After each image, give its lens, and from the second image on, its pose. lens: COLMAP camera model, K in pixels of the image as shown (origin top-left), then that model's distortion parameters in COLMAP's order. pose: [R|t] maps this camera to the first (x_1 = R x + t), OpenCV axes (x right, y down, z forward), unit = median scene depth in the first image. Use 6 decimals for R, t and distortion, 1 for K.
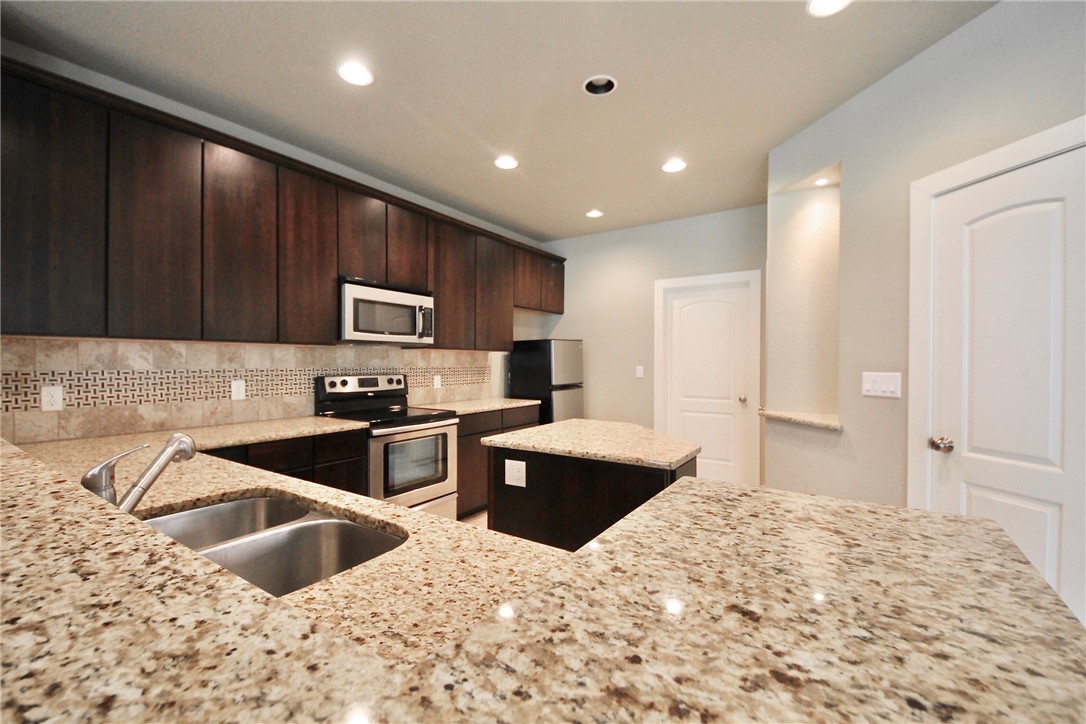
lens RADIAL K [[453.5, 0, 542.7], [0, 453.5, 364.4], [0, 0, 1]] dist [0.000599, 0.000039]
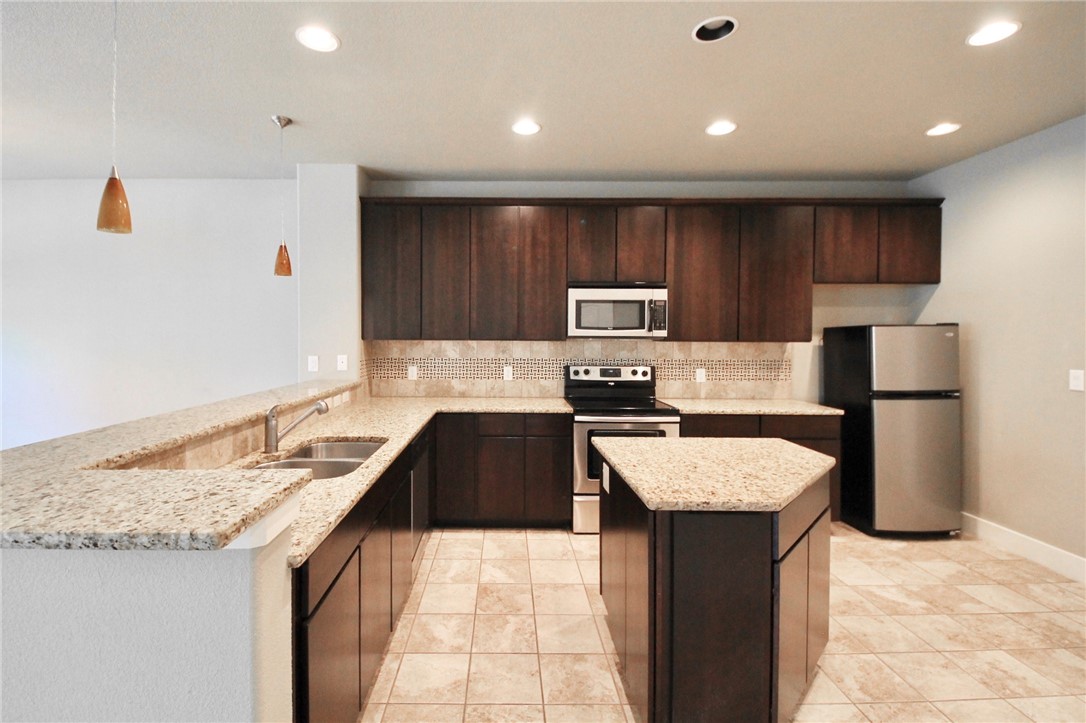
lens RADIAL K [[502.8, 0, 536.0], [0, 502.8, 328.8], [0, 0, 1]] dist [0.021037, -0.000351]
pose [[0.559155, -0.006090, -0.829041, 0.534408], [-0.009113, 0.999867, -0.013491, -0.048839], [0.829013, 0.015099, 0.559025, 0.176108]]
